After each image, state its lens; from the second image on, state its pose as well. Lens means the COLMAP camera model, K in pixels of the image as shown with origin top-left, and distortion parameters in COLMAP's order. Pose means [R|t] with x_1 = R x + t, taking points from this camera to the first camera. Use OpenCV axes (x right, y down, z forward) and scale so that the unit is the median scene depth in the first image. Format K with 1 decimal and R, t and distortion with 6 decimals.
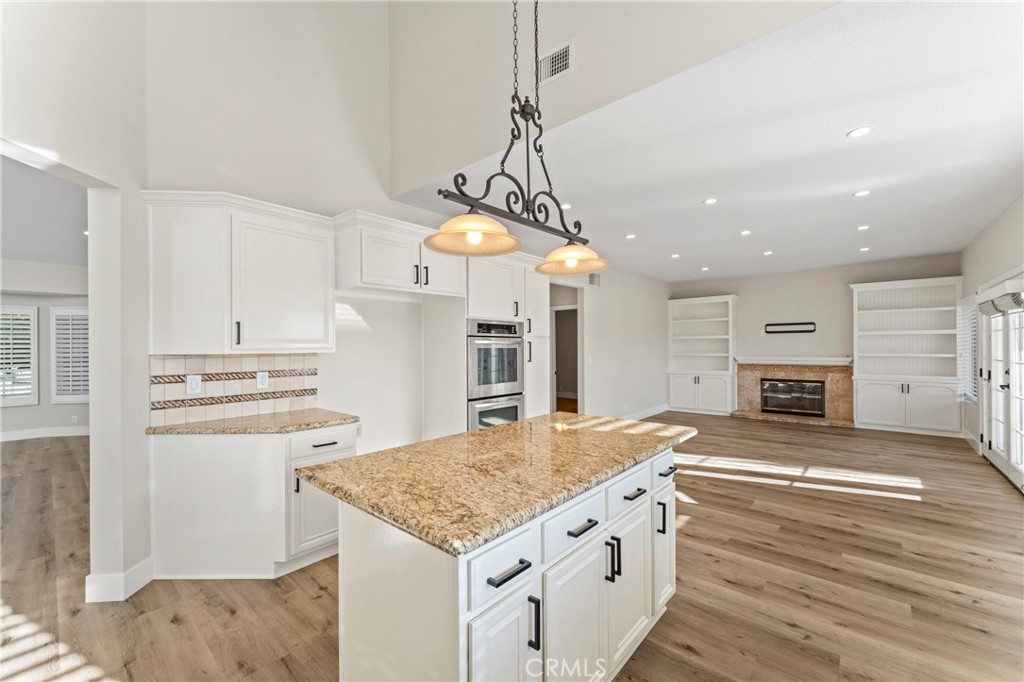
lens RADIAL K [[412.1, 0, 507.6], [0, 412.1, 346.2], [0, 0, 1]] dist [-0.001767, -0.000339]
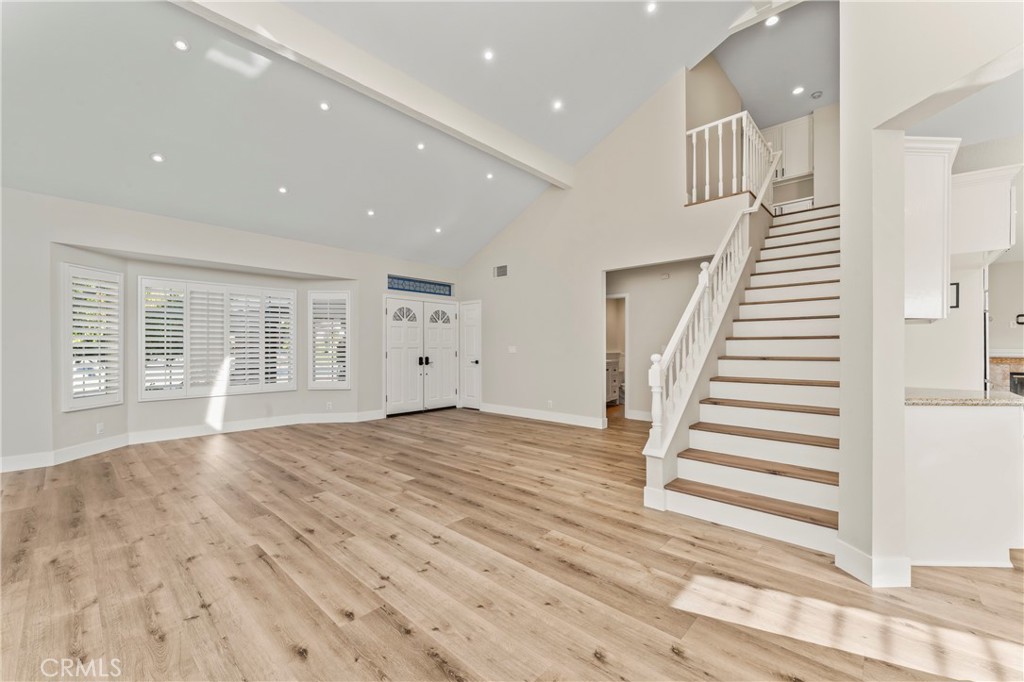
lens RADIAL K [[405.5, 0, 506.0], [0, 405.5, 350.4], [0, 0, 1]] dist [0.000214, -0.000245]
pose [[0.999031, 0.008082, -0.043268, -0.540856], [-0.007687, 0.999927, 0.009288, 0.030900], [0.043340, -0.008946, 0.999020, 0.030359]]
